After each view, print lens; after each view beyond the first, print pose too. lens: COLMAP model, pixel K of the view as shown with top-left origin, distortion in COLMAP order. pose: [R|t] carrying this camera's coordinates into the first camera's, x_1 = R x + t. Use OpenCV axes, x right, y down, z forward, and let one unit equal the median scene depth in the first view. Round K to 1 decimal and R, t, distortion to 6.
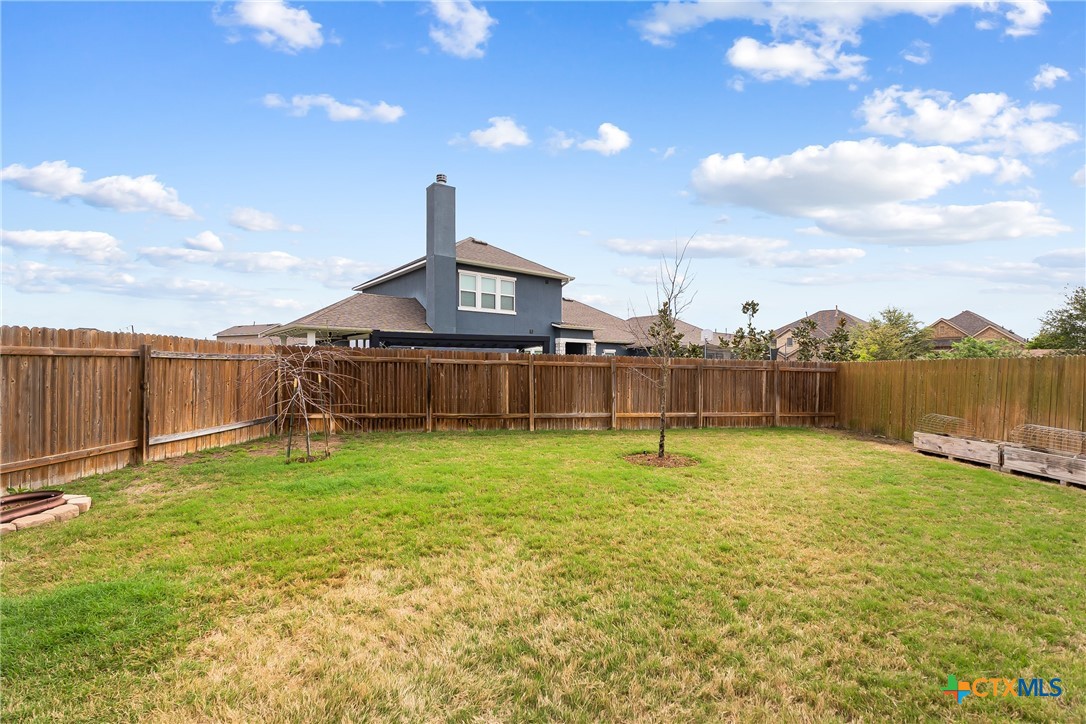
lens RADIAL K [[462.8, 0, 539.7], [0, 462.8, 371.5], [0, 0, 1]] dist [0.010010, 0.000026]
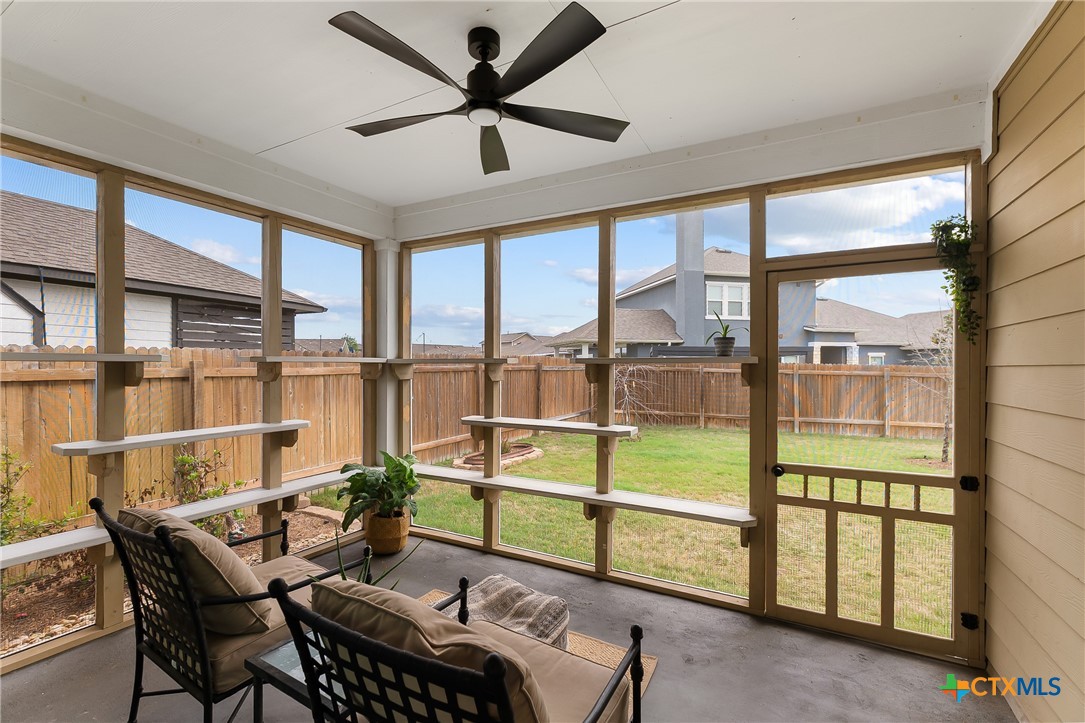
lens RADIAL K [[468.2, 0, 542.5], [0, 468.2, 361.5], [0, 0, 1]] dist [-0.000248, -0.000026]
pose [[0.893777, -0.006679, -0.448463, -0.054448], [-0.005170, 0.999669, -0.025192, -0.010740], [0.448482, 0.024834, 0.893447, -0.259409]]
